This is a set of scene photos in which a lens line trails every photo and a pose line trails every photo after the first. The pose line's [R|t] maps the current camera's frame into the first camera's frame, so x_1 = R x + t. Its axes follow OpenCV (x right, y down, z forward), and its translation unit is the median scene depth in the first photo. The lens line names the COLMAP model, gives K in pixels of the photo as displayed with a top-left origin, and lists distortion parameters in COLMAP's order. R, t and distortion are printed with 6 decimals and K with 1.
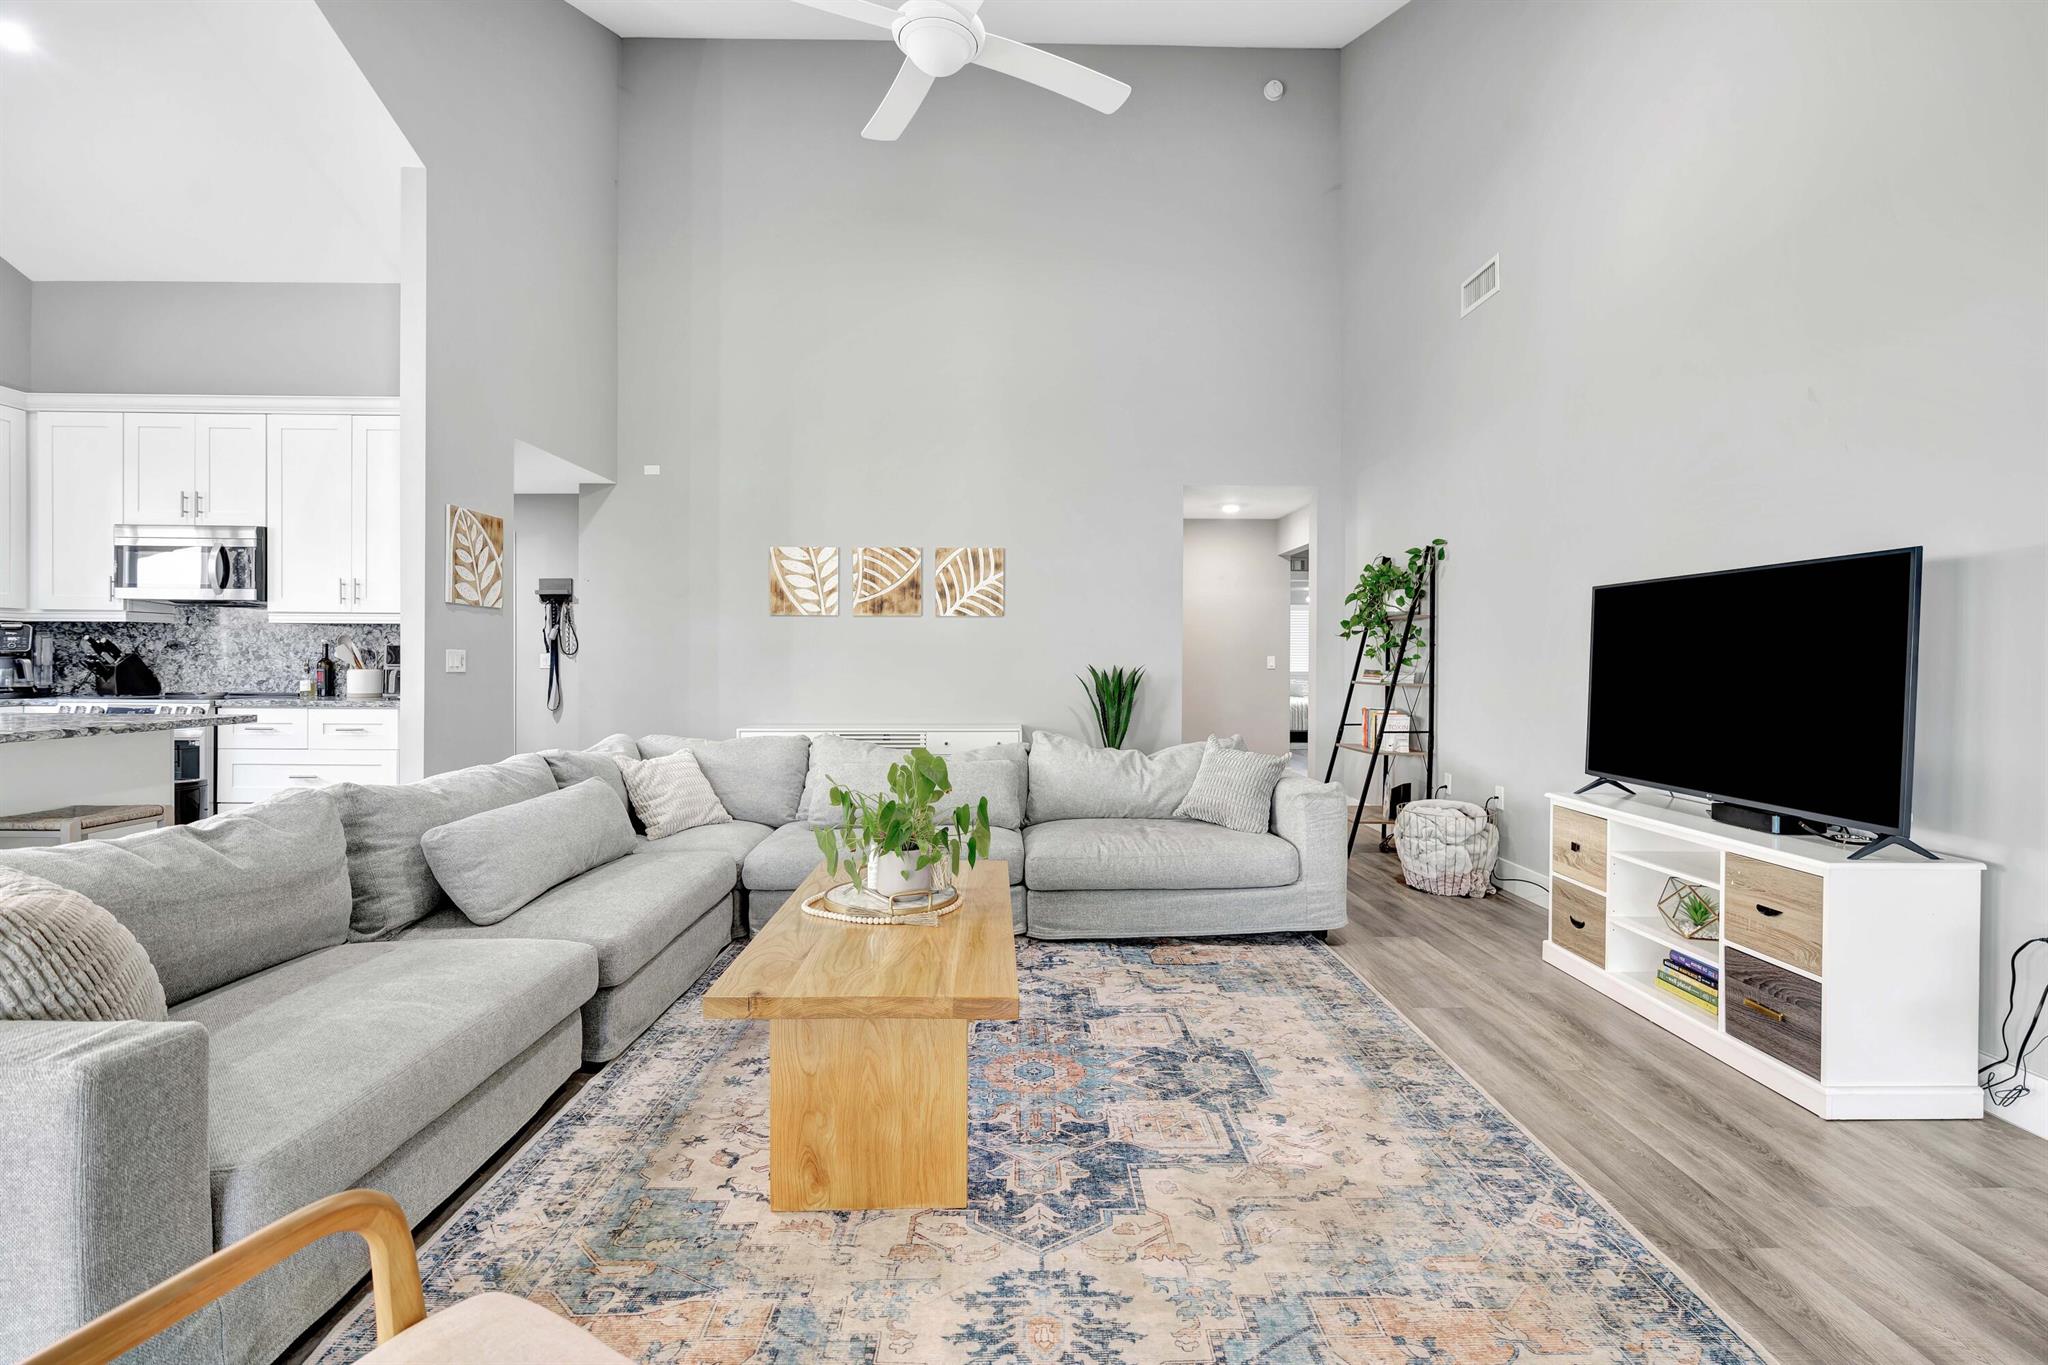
lens RADIAL K [[918.8, 0, 1022.2], [0, 918.8, 674.6], [0, 0, 1]] dist [-0.012461, 0.003972]
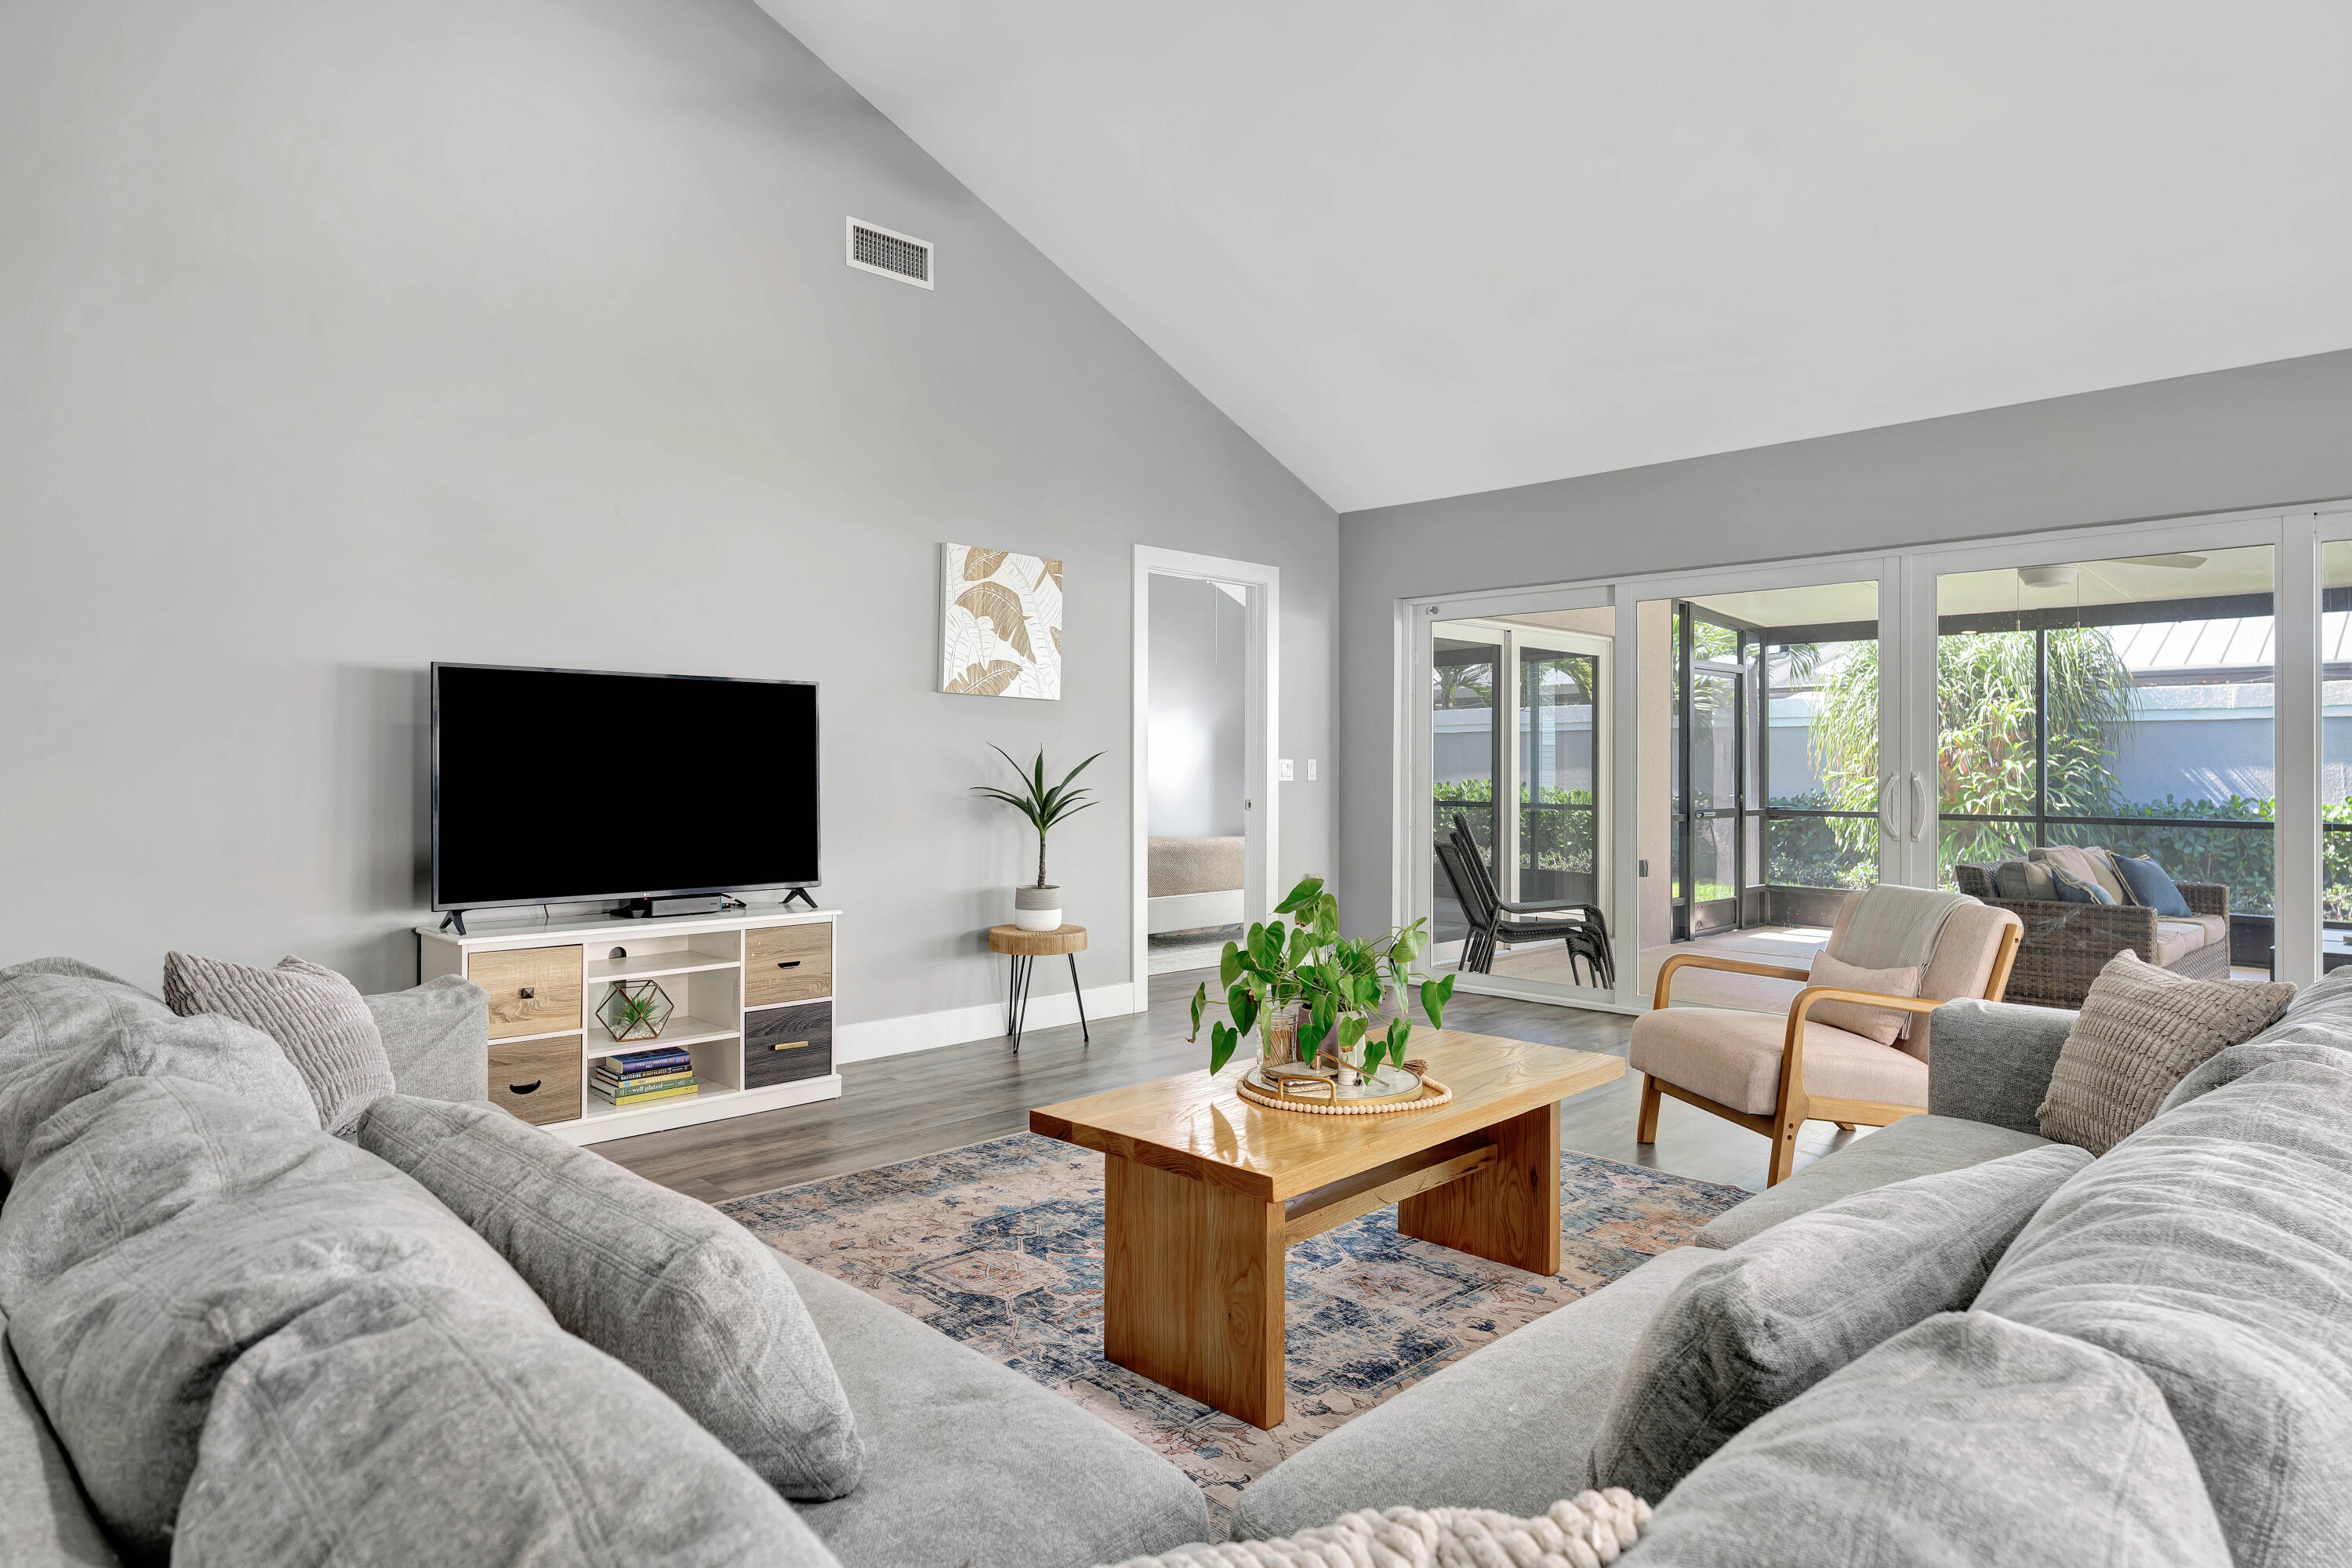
lens RADIAL K [[1375.0, 0, 1182.9], [0, 1375.0, 770.5], [0, 0, 1]] dist [0.005718, 0.000385]
pose [[-0.706419, -0.005643, 0.707772, -0.625187], [0.005667, 0.999891, 0.013628, -0.018770], [-0.707772, 0.013638, -0.706310, 1.384956]]
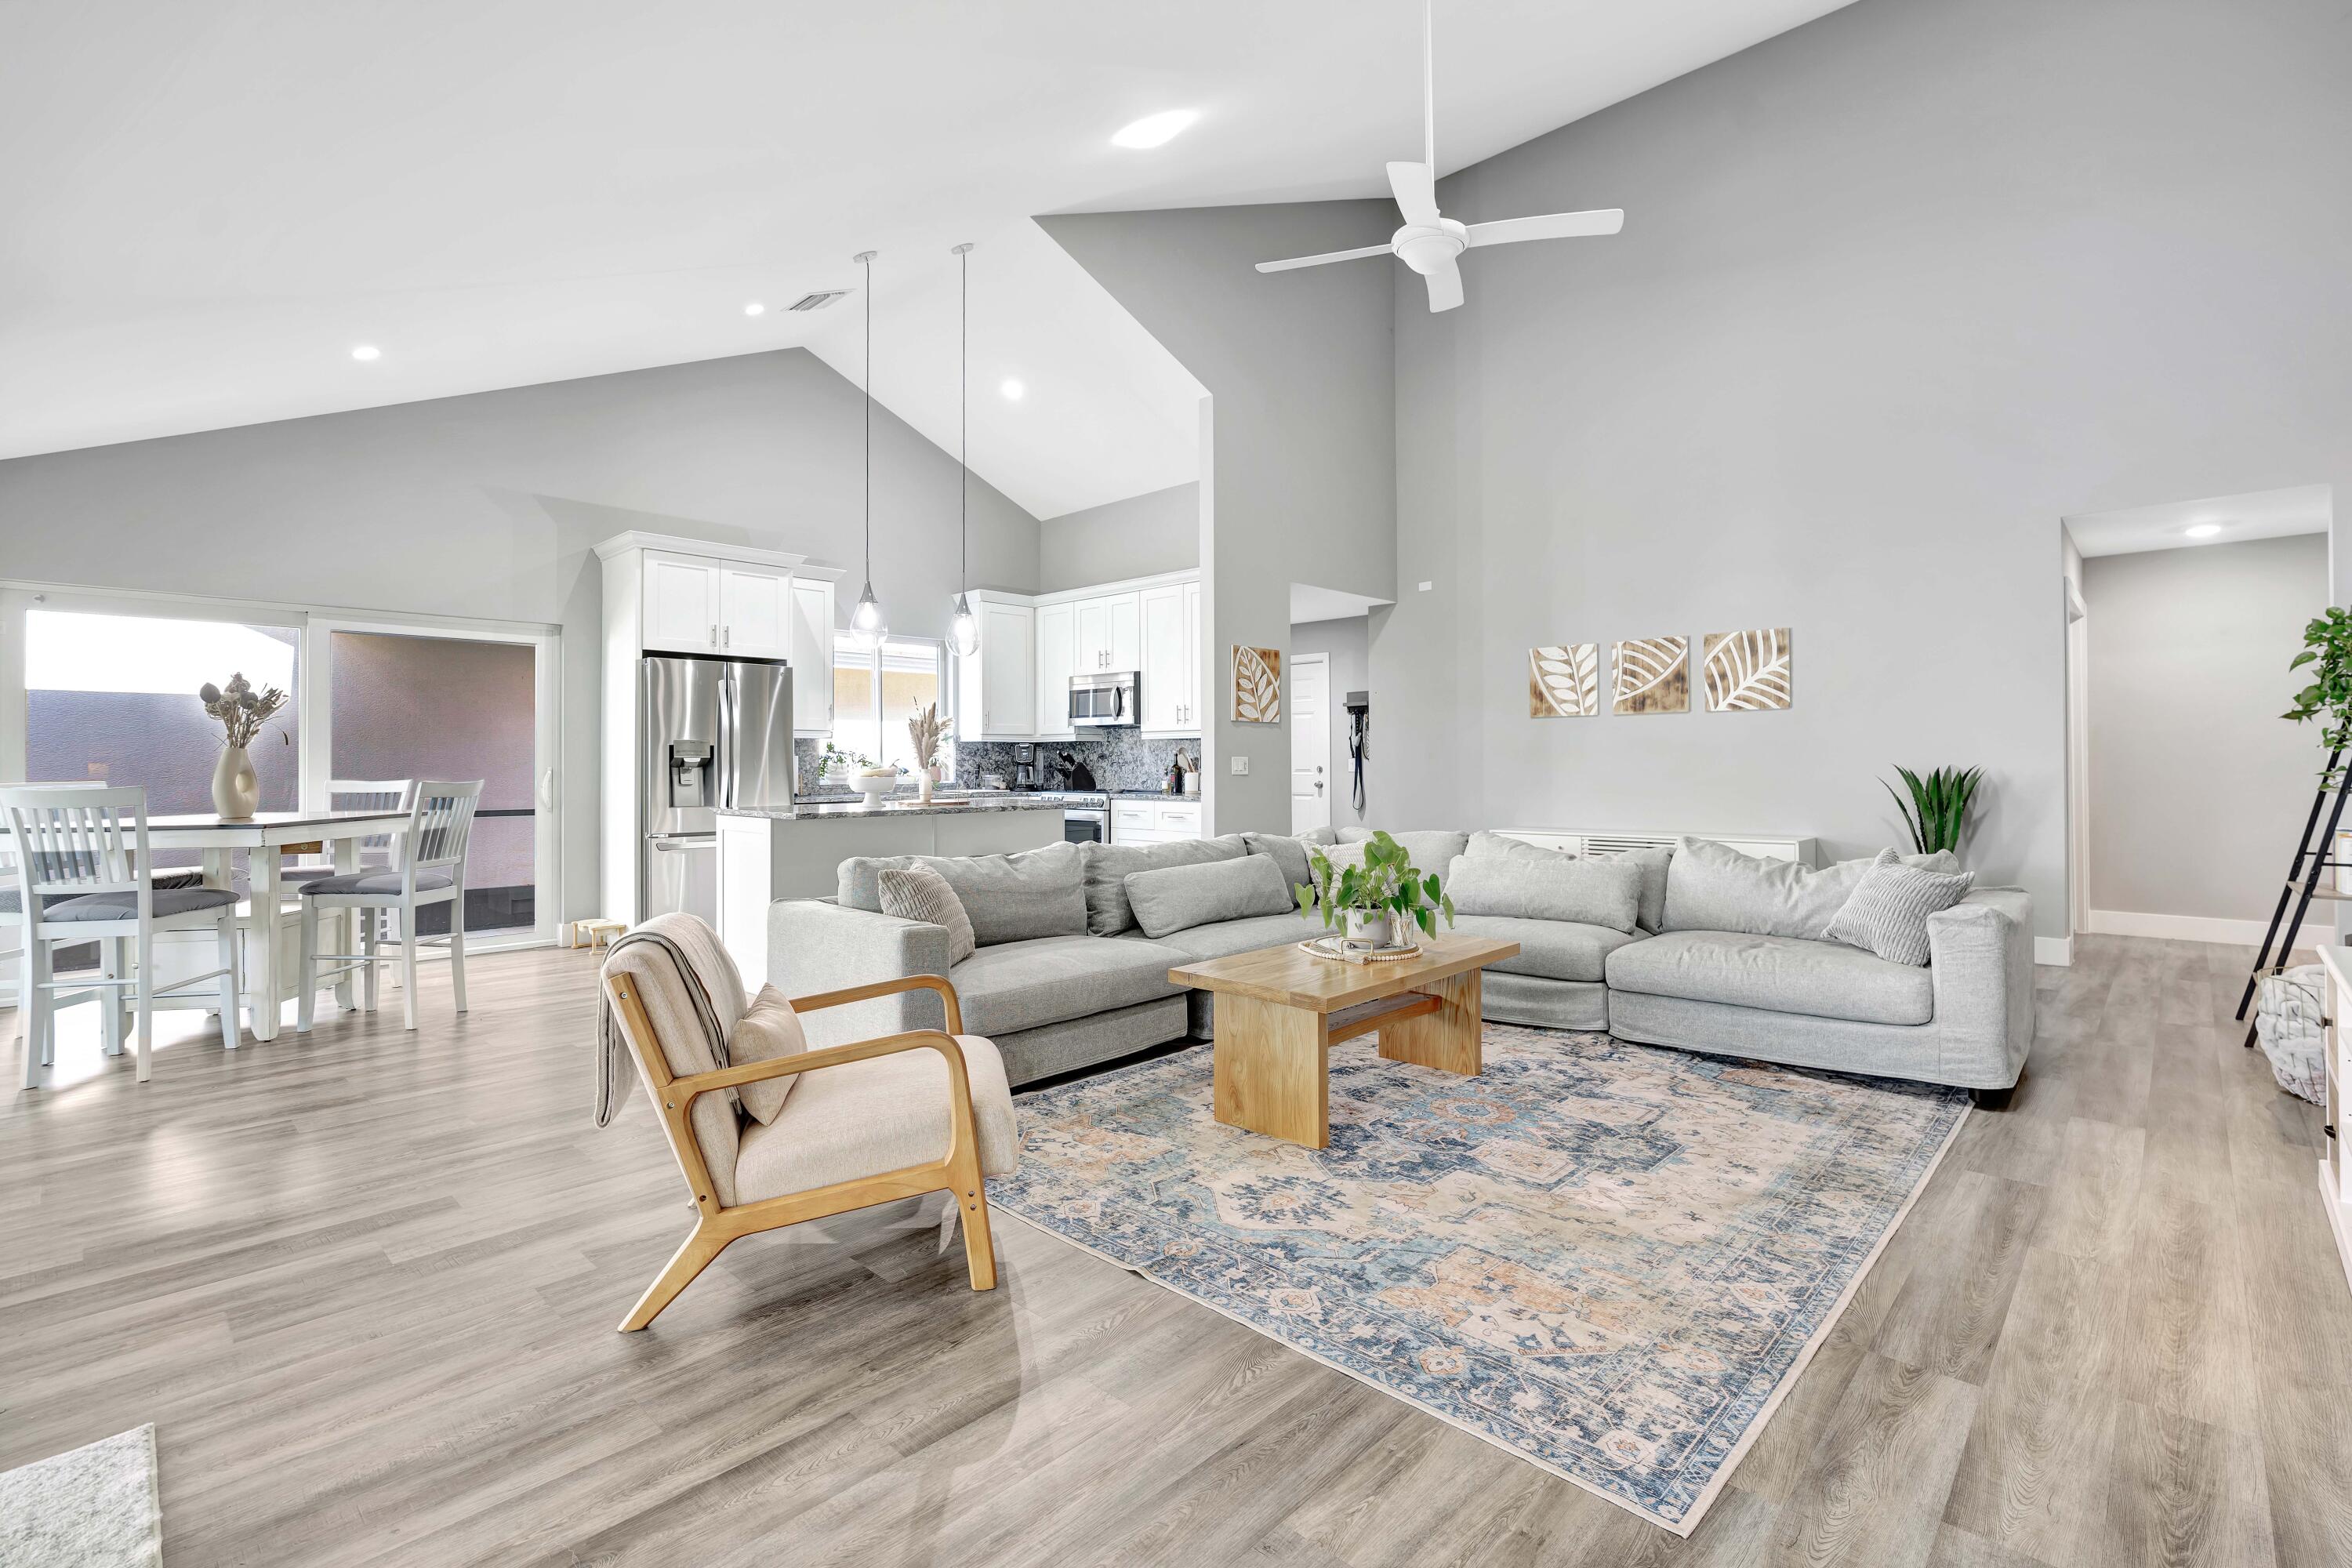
lens RADIAL K [[1055.2, 0, 1161.5], [0, 1055.2, 780.4], [0, 0, 1]] dist [-0.012461, 0.003972]
pose [[0.705258, 0.002630, -0.708945, 0.520205], [-0.002174, 0.999996, 0.001546, 0.005023], [0.708947, 0.000451, 0.705262, -0.181482]]
